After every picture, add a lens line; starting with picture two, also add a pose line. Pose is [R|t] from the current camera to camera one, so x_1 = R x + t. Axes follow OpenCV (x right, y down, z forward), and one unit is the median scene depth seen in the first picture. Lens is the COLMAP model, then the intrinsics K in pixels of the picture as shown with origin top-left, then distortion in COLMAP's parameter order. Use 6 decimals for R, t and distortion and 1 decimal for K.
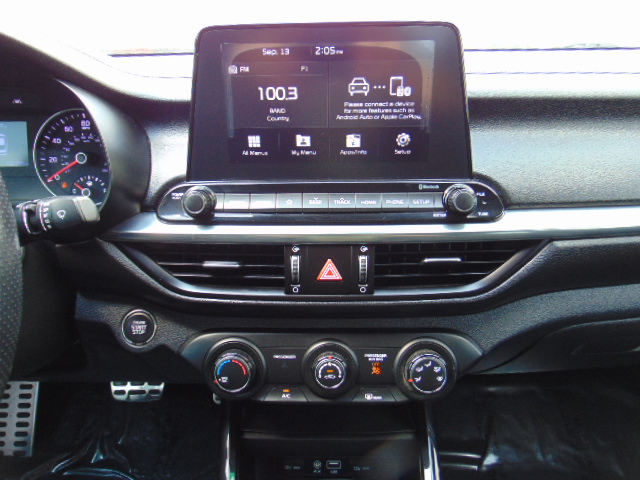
lens RADIAL K [[477.4, 0, 316.9], [0, 477.4, 240.8], [0, 0, 1]] dist [-0.010175, 0.040765]
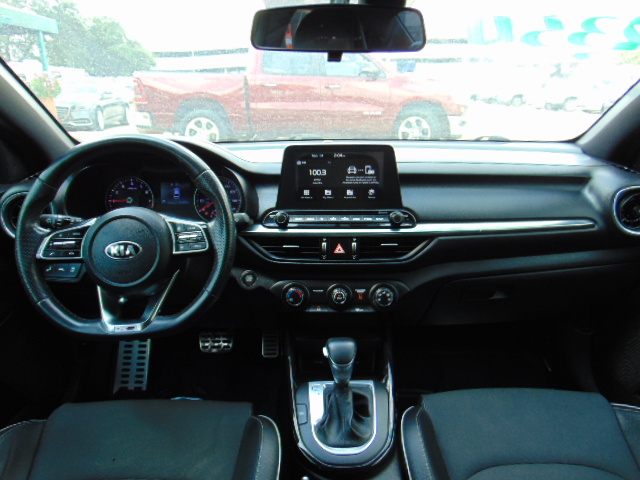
lens RADIAL K [[477.4, 0, 317.6], [0, 477.4, 241.8], [0, 0, 1]] dist [-0.010175, 0.040765]
pose [[0.999973, 0.006248, -0.003947, -0.067532], [-0.006615, 0.994868, -0.100964, 0.256111], [0.003296, 0.100987, 0.994882, -1.243746]]
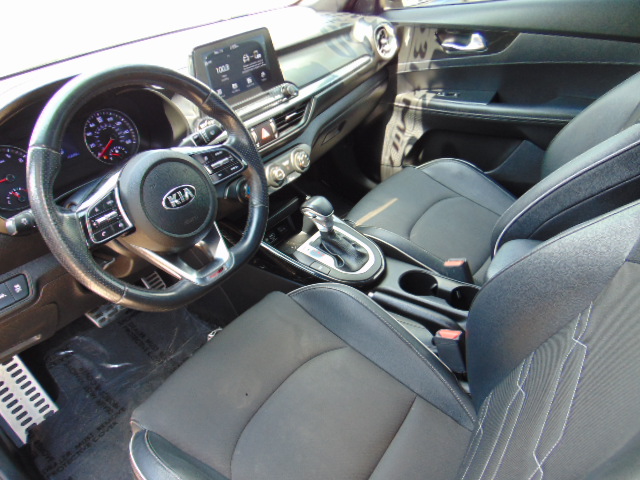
lens RADIAL K [[477.4, 0, 310.5], [0, 477.4, 237.4], [0, 0, 1]] dist [-0.010175, 0.040765]
pose [[0.596326, -0.473549, 0.648187, -1.688523], [0.410040, 0.873868, 0.261193, -0.014748], [-0.690118, 0.110026, 0.715284, -0.877045]]
